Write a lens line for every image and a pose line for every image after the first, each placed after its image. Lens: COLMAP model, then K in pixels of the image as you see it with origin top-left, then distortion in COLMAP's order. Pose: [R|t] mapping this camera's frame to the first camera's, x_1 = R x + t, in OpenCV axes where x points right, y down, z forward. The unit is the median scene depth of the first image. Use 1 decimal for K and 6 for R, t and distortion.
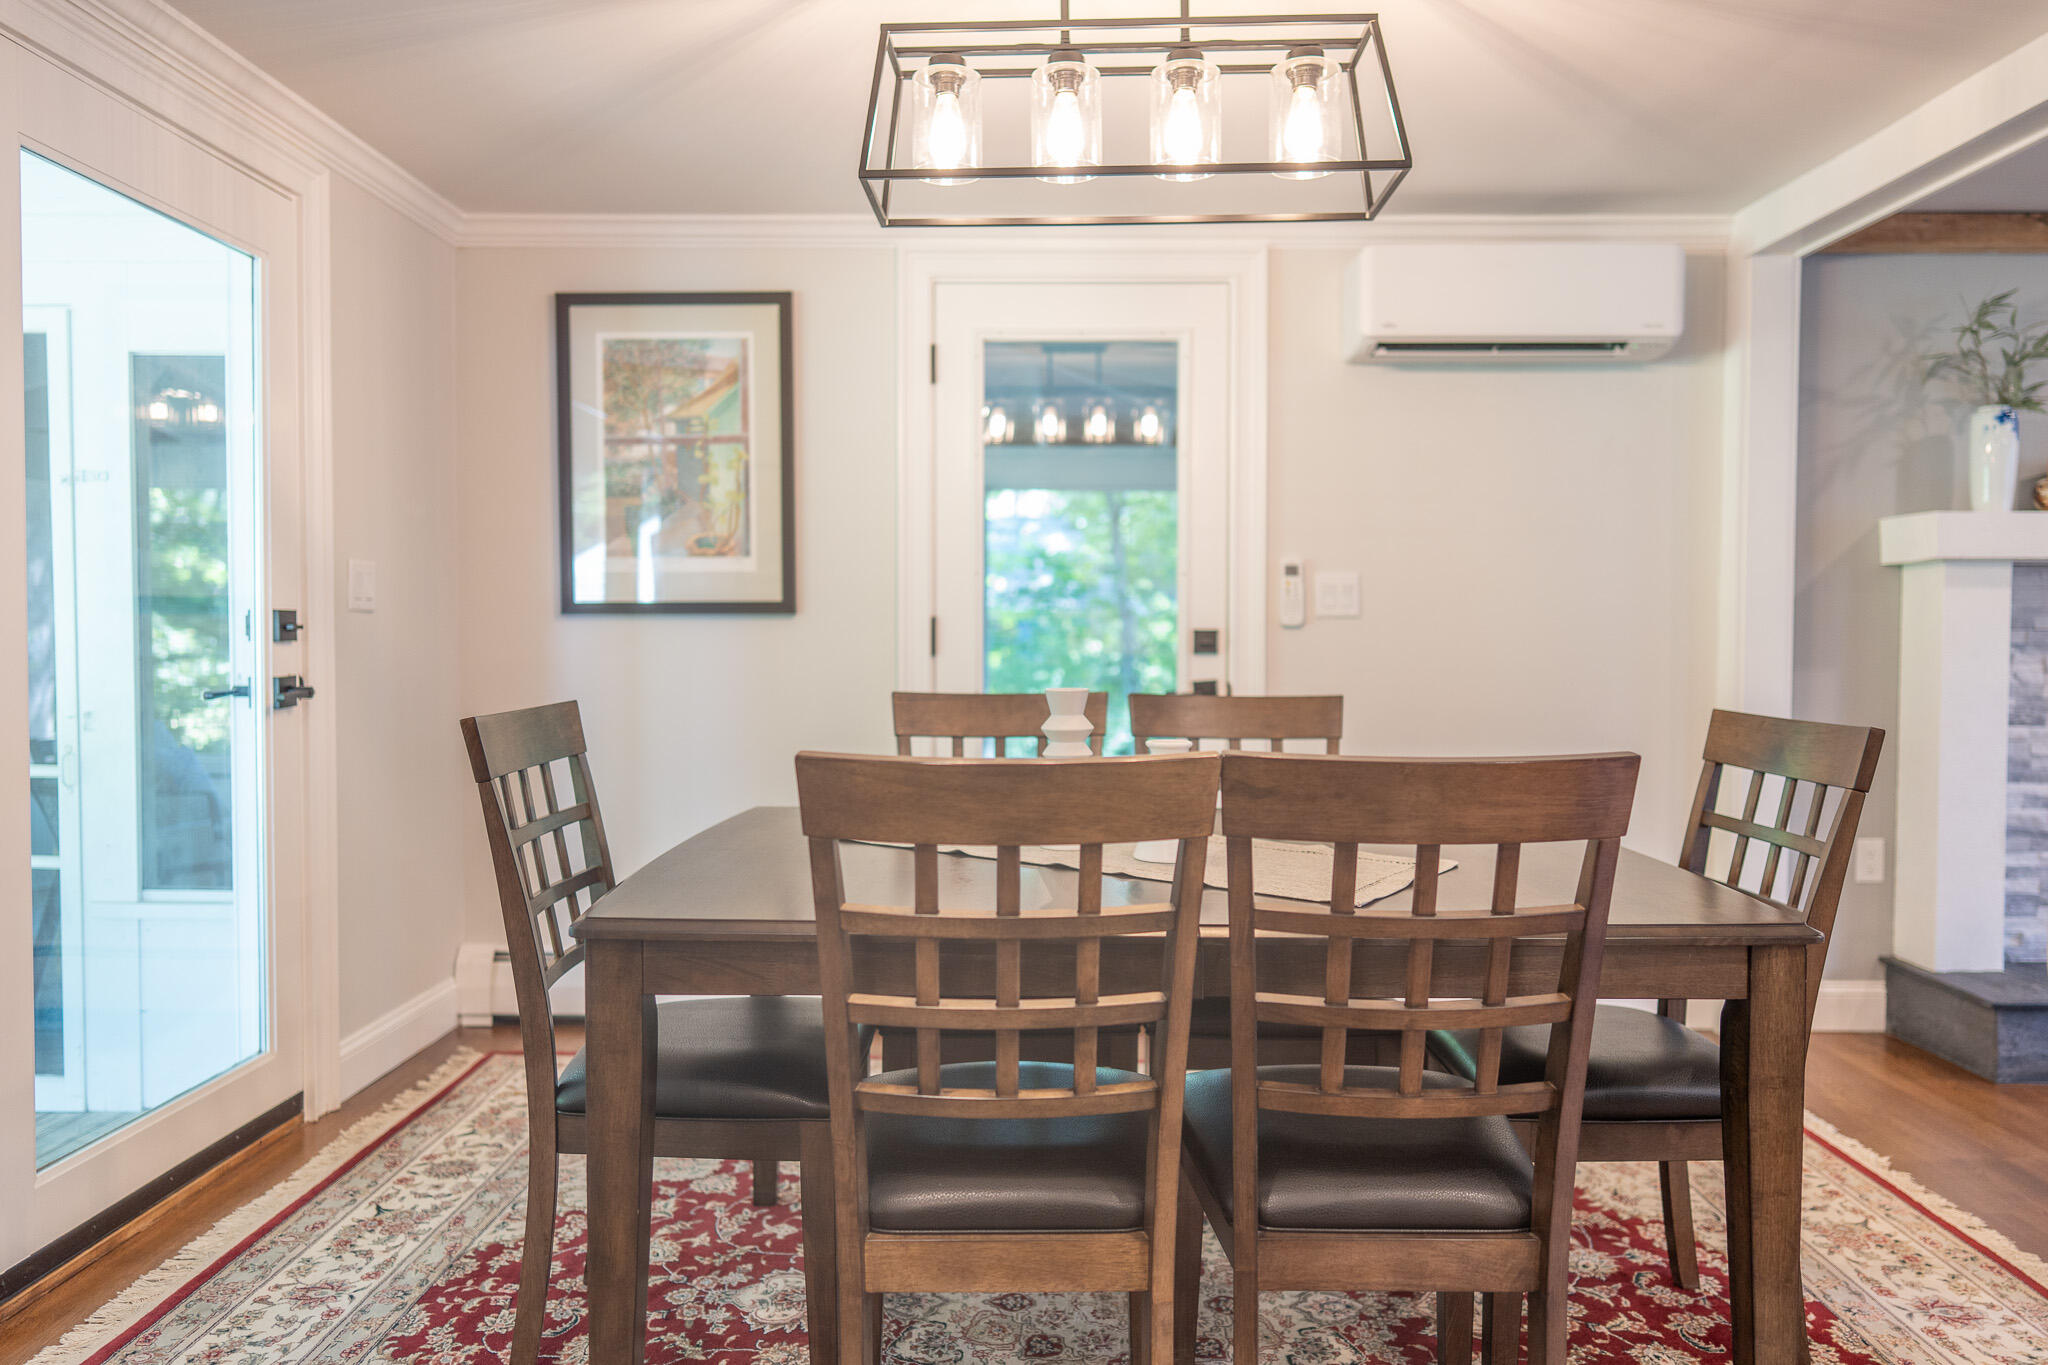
lens RADIAL K [[1357.0, 0, 1027.3], [0, 1357.0, 673.1], [0, 0, 1]] dist [-0.001628, 0.003190]
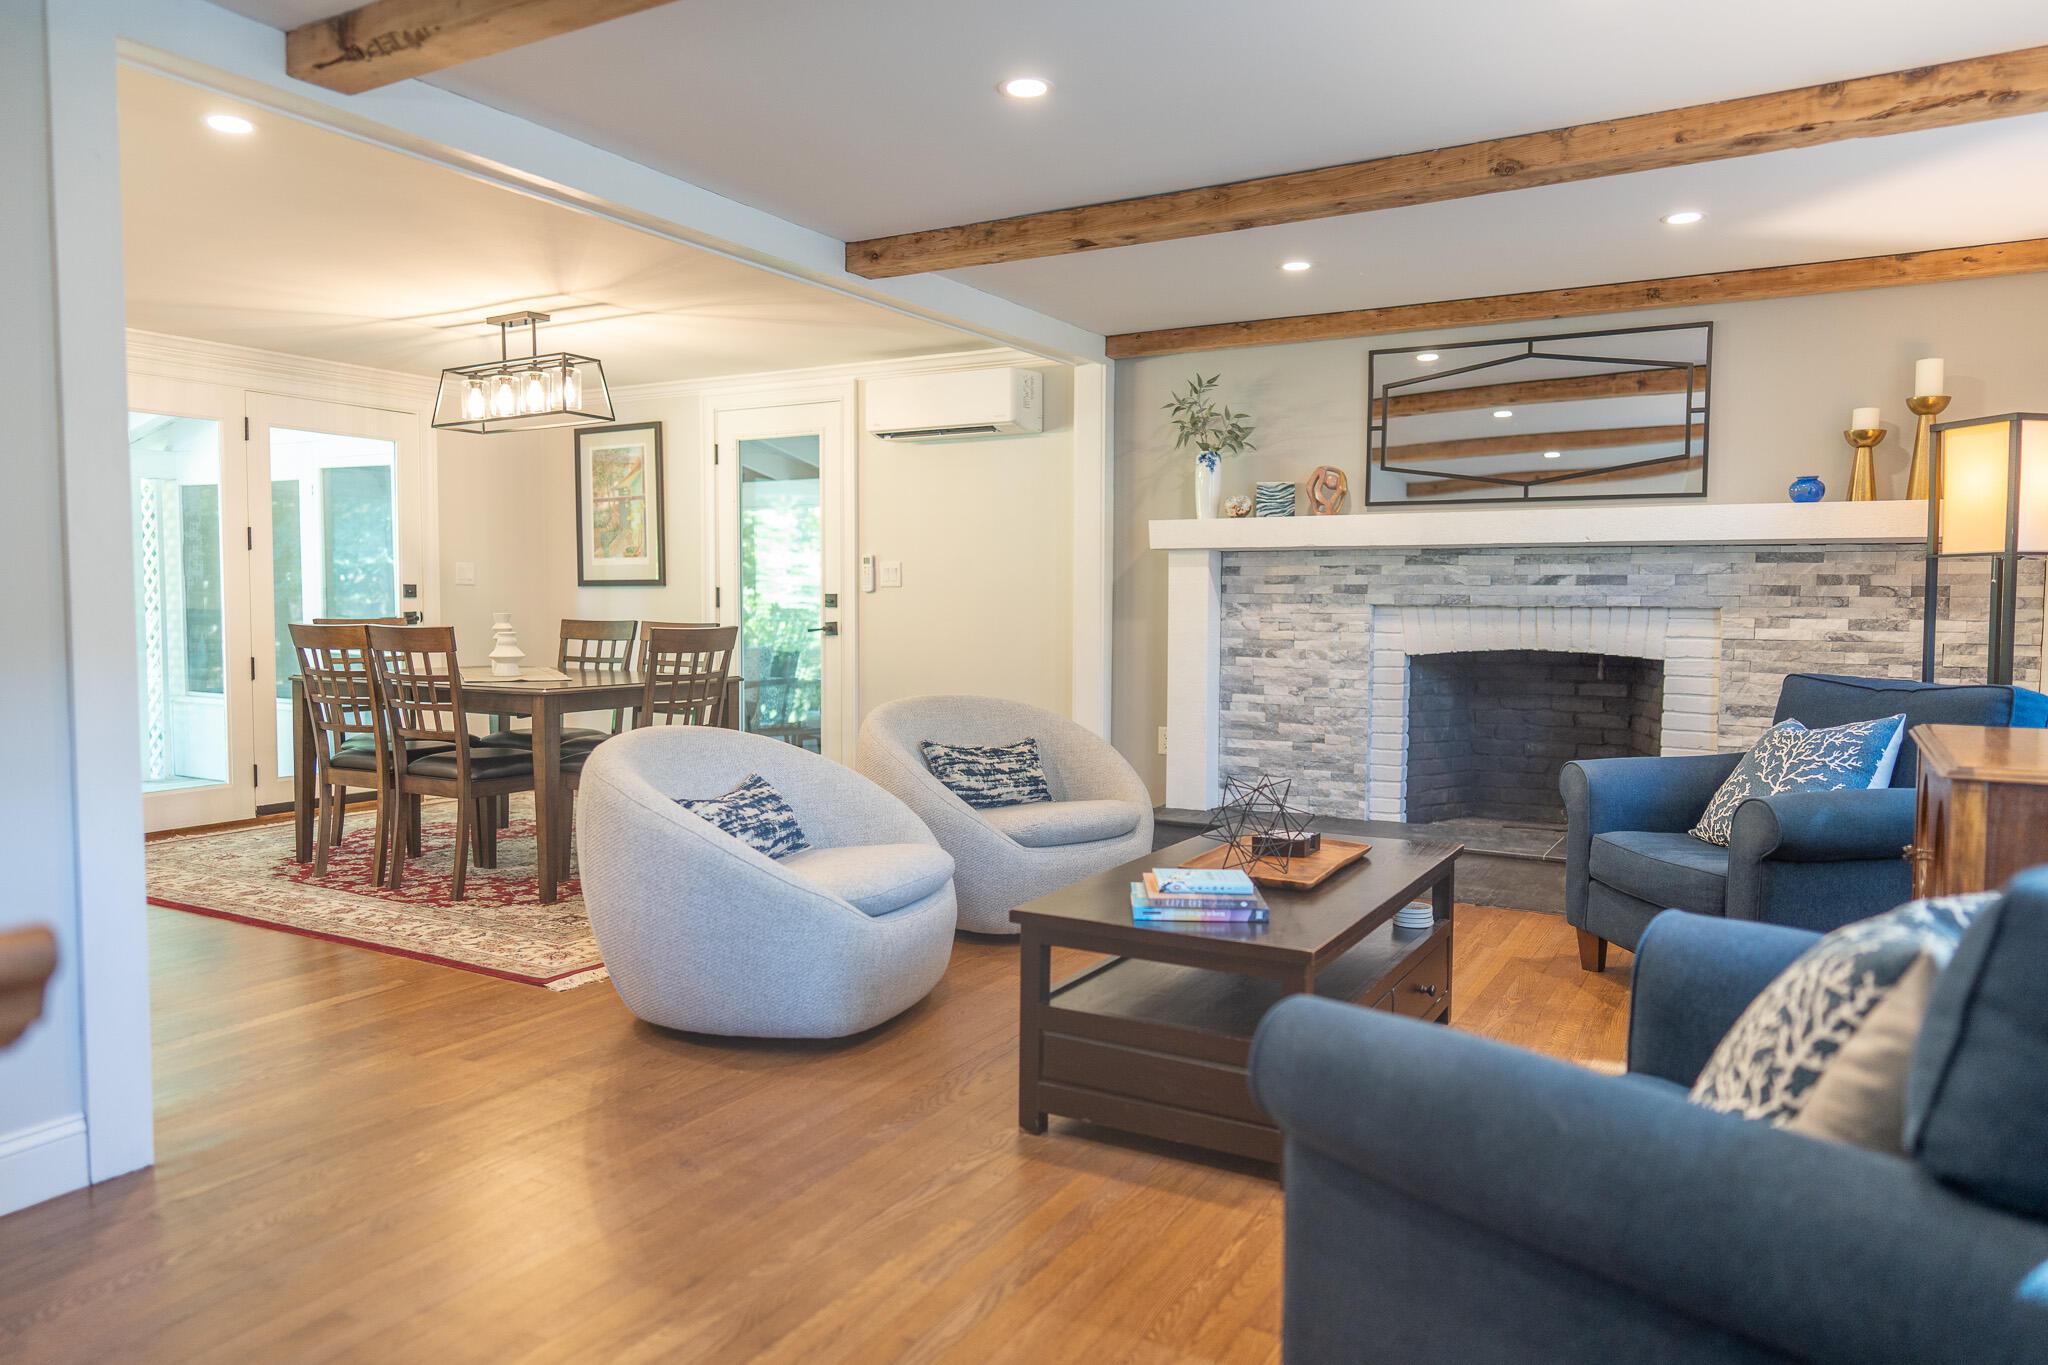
lens RADIAL K [[1357.0, 0, 1024.4], [0, 1357.0, 678.5], [0, 0, 1]] dist [-0.001628, 0.003190]
pose [[0.871926, 0.030389, -0.488693, 1.311460], [-0.019276, 0.999429, 0.027756, 0.026703], [0.489258, -0.014781, 0.872014, -0.474672]]
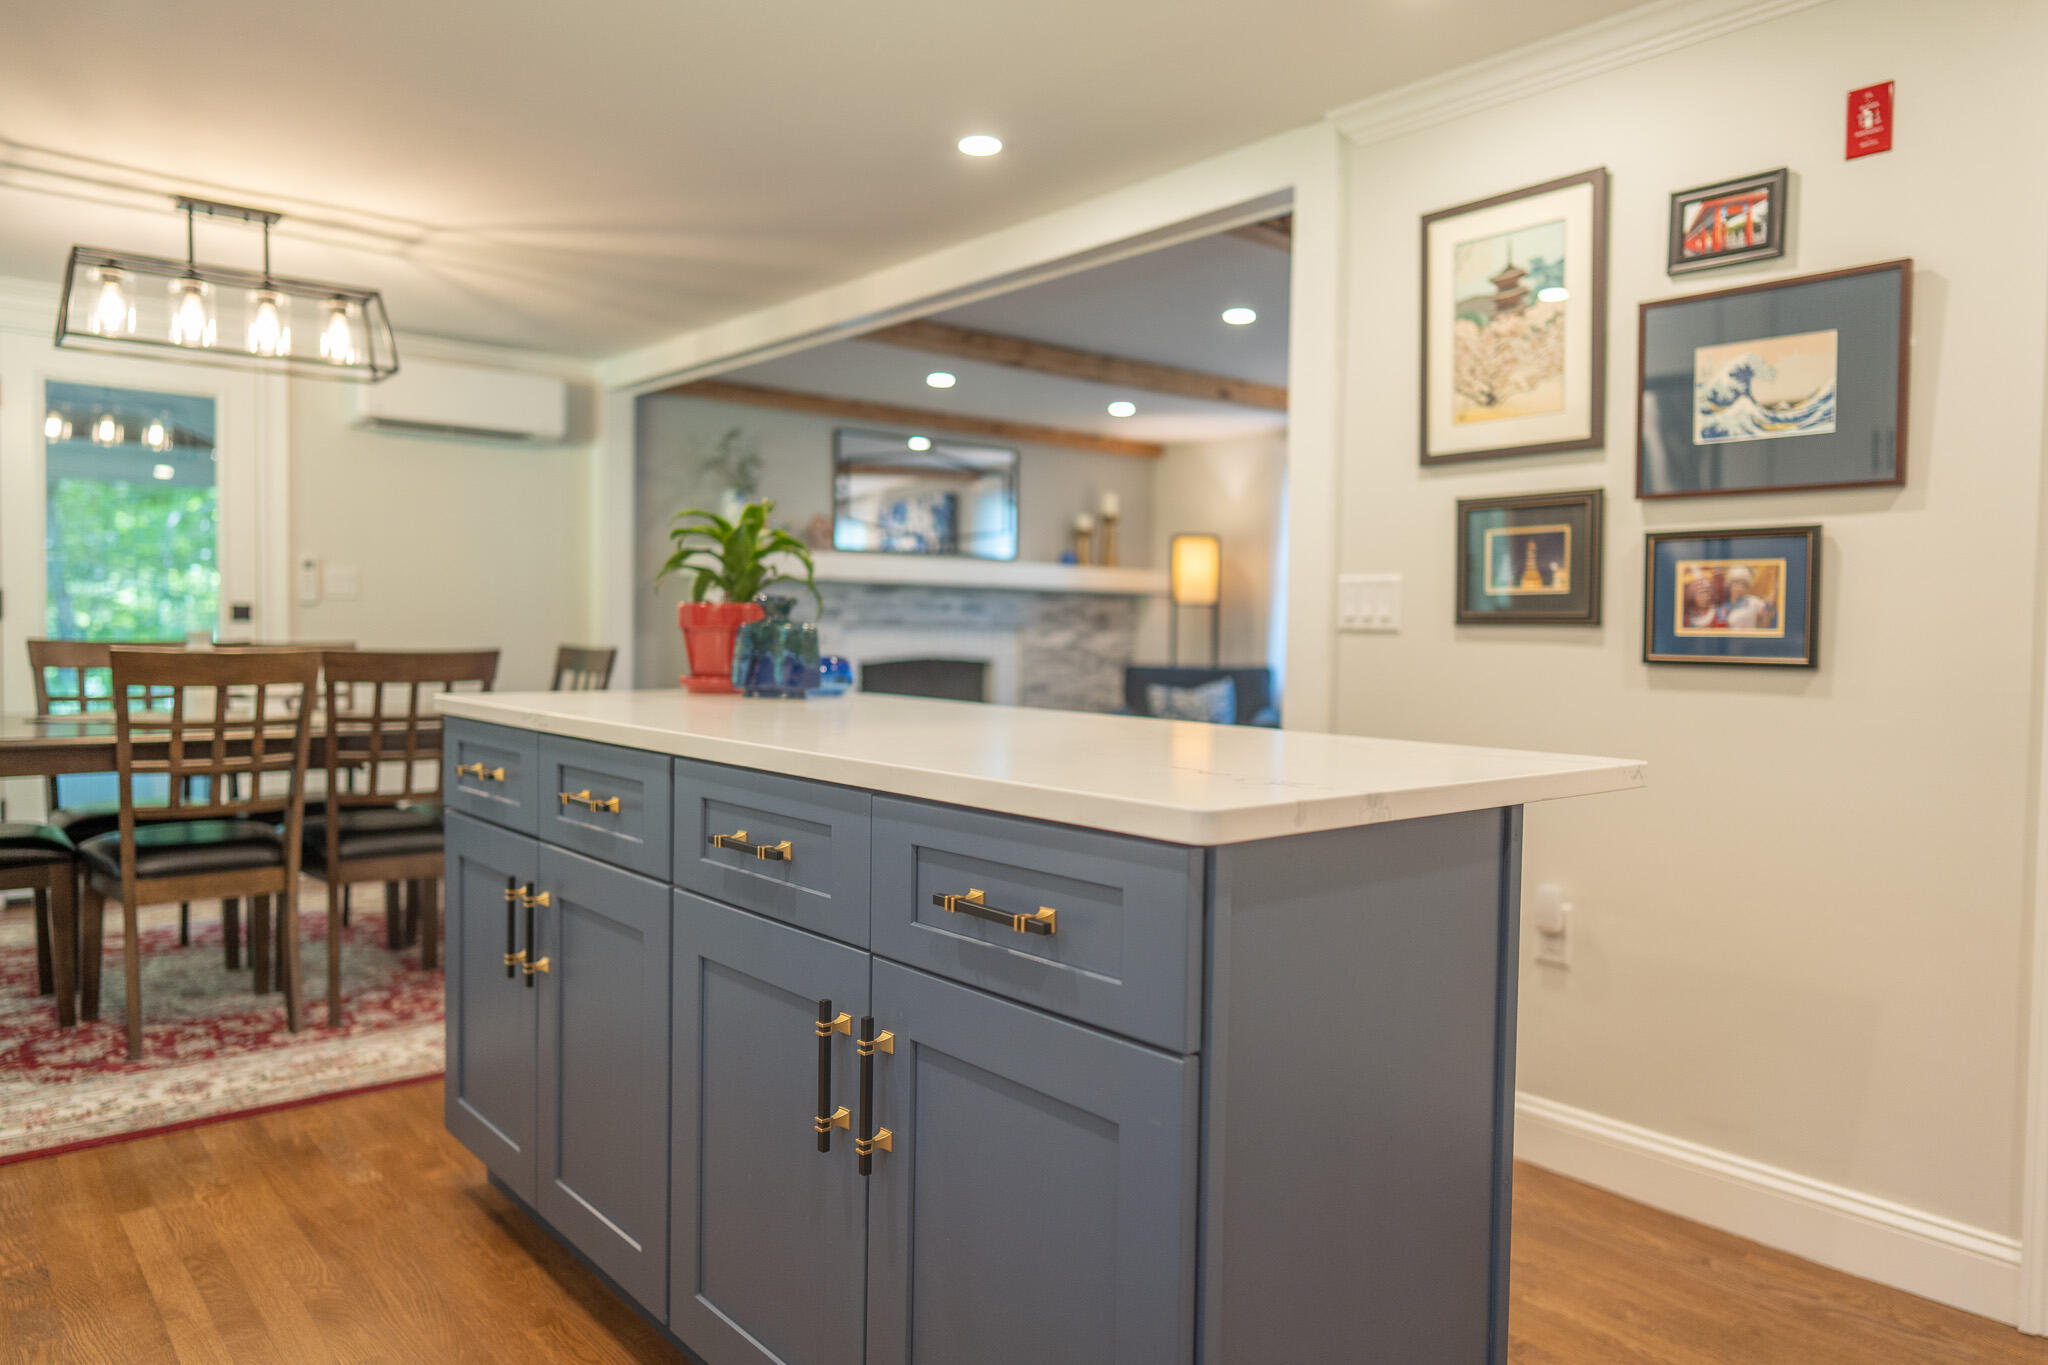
lens RADIAL K [[1357.0, 0, 1036.3], [0, 1357.0, 679.6], [0, 0, 1]] dist [-0.001628, 0.003190]
pose [[0.748858, -0.016026, 0.662537, -0.197921], [0.009330, 0.999863, 0.013640, 0.037322], [-0.662665, -0.004033, 0.748905, -0.641038]]
